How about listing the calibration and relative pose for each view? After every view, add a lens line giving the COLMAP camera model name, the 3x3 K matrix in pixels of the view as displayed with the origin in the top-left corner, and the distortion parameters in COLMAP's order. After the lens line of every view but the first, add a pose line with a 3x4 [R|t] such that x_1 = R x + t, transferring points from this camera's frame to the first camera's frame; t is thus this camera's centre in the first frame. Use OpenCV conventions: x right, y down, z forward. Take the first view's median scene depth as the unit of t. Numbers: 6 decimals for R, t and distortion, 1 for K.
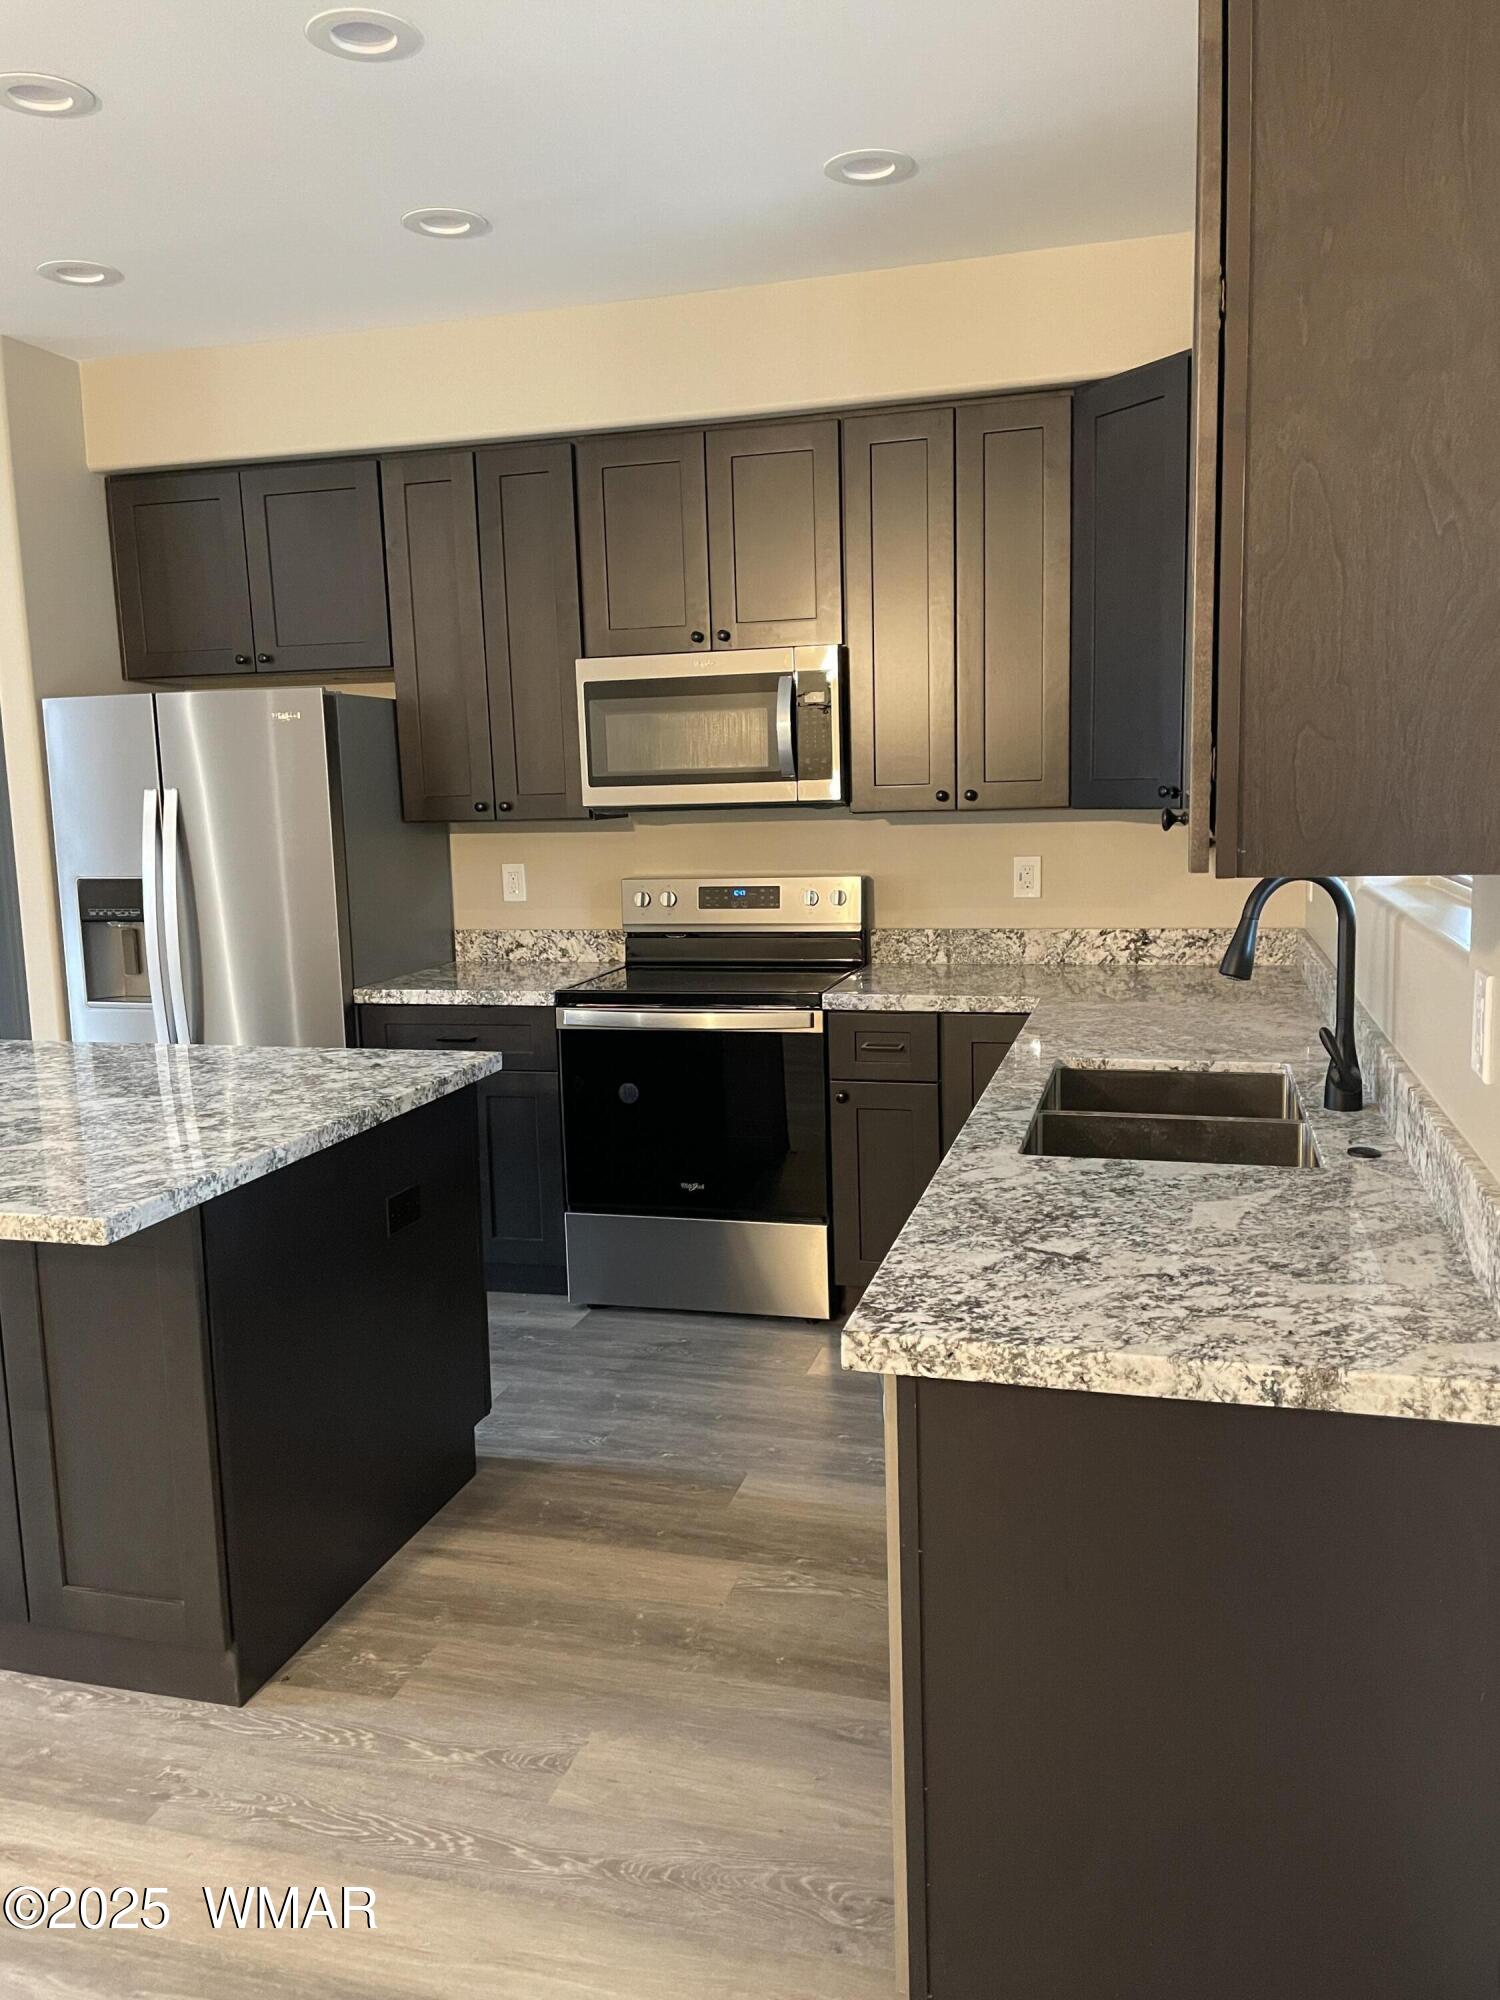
lens RADIAL K [[1524.6, 0, 750.3], [0, 1524.6, 997.7], [0, 0, 1]] dist [0.084811, -0.108904]
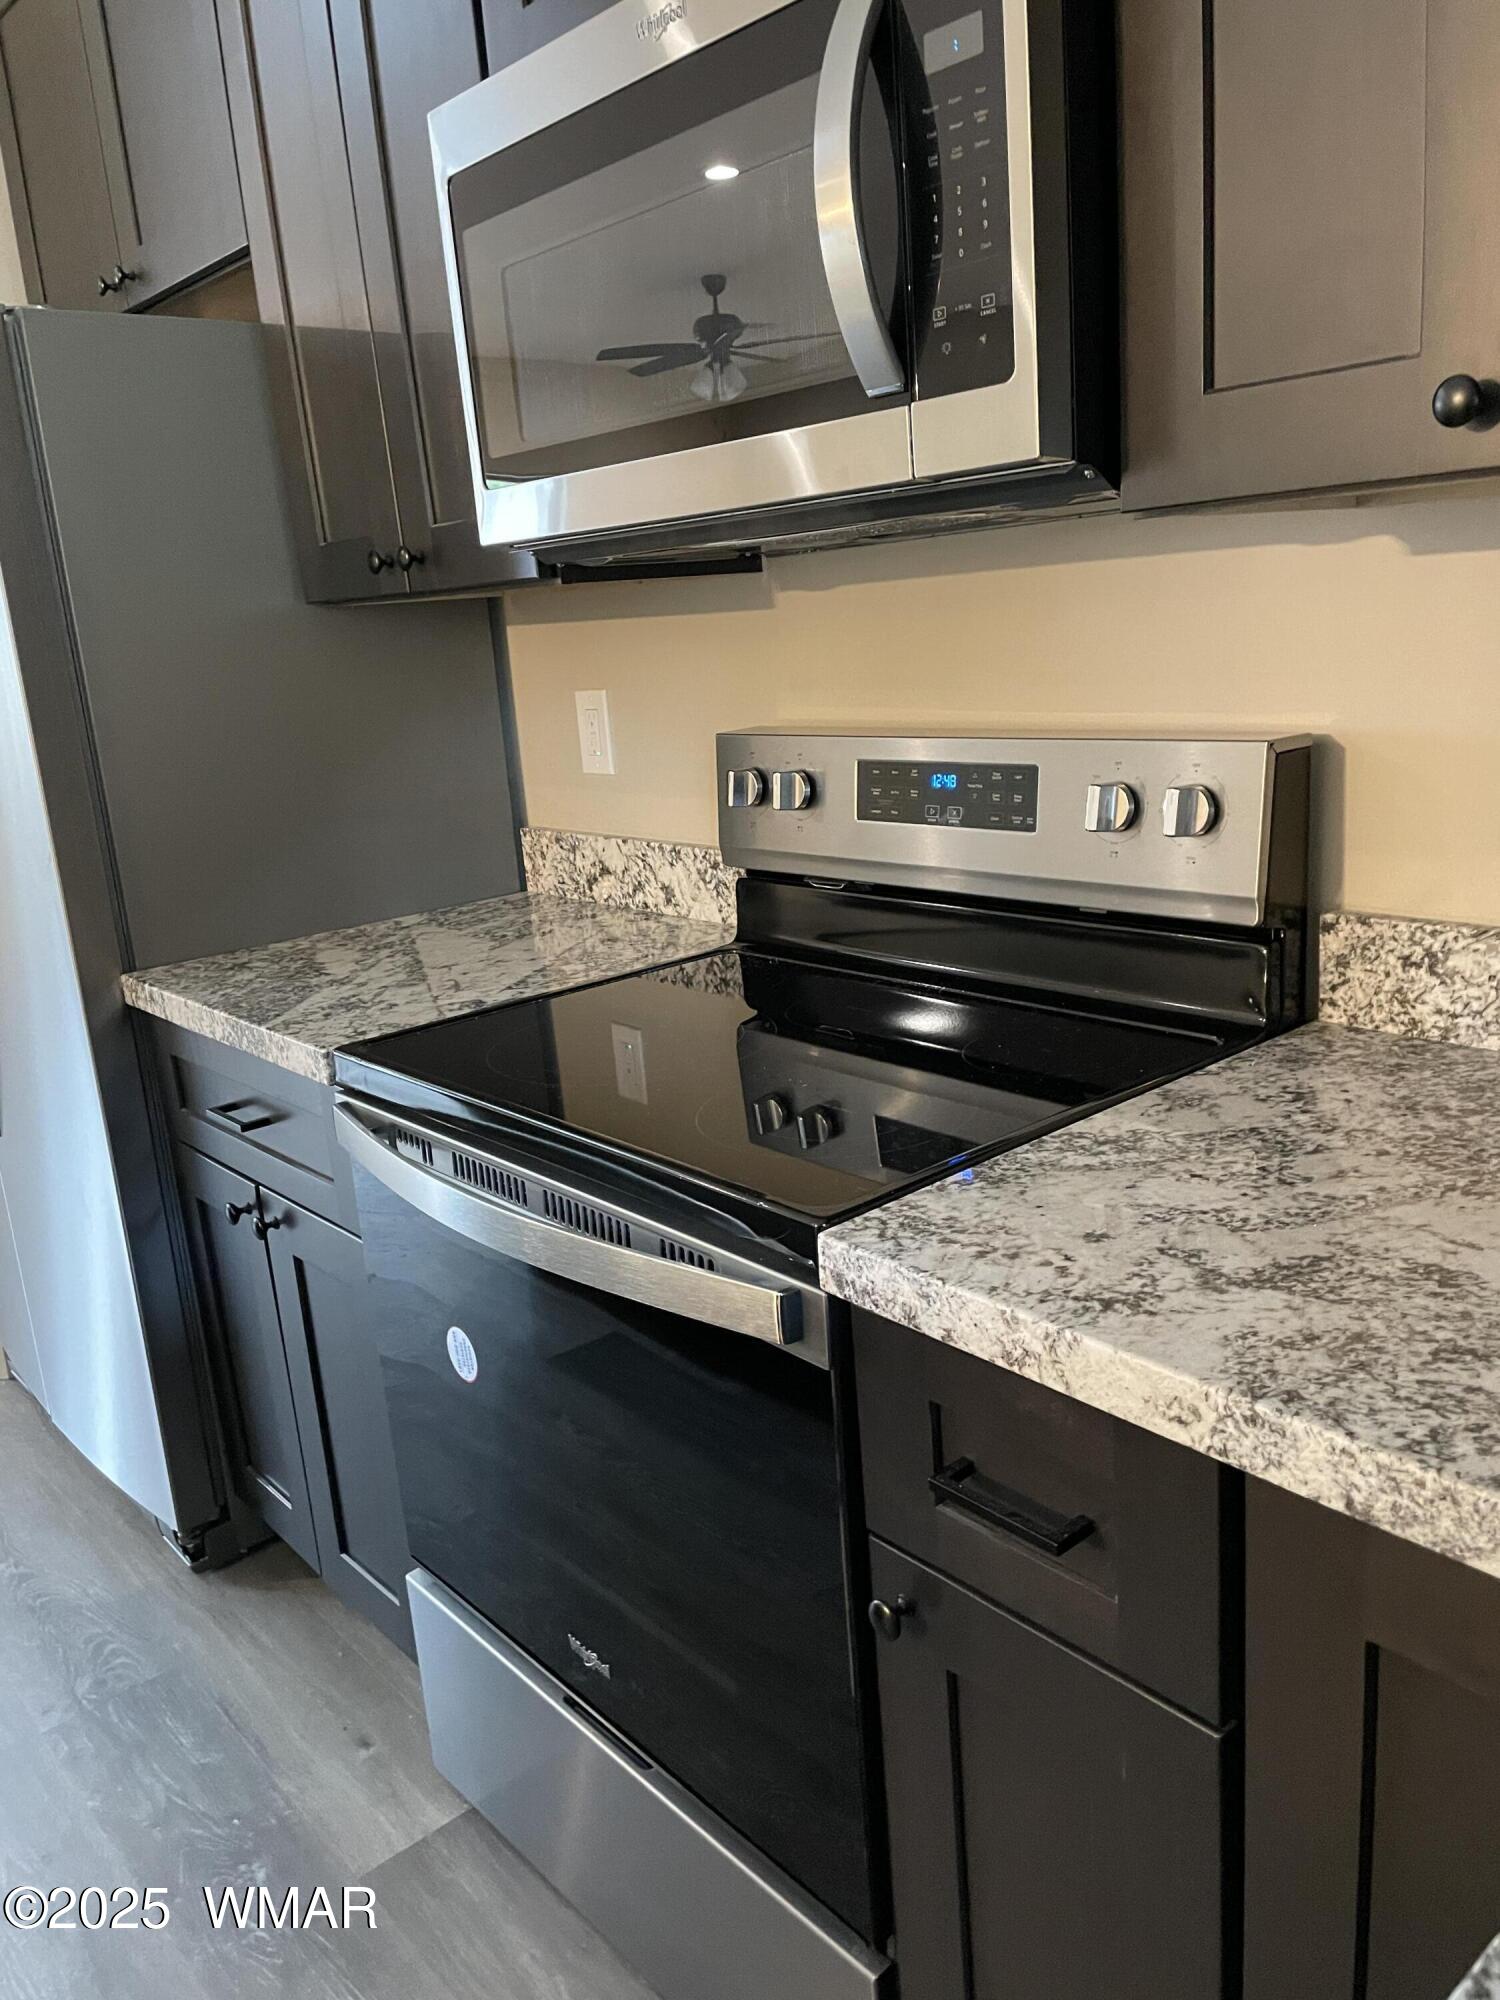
lens RADIAL K [[1524.6, 0, 749.4], [0, 1524.6, 1005.1], [0, 0, 1]] dist [0.084811, -0.108904]
pose [[0.835551, 0.104892, -0.539307, 0.150125], [-0.025320, 0.987915, 0.152915, -0.069988], [0.548829, -0.114113, 0.828109, 0.672807]]
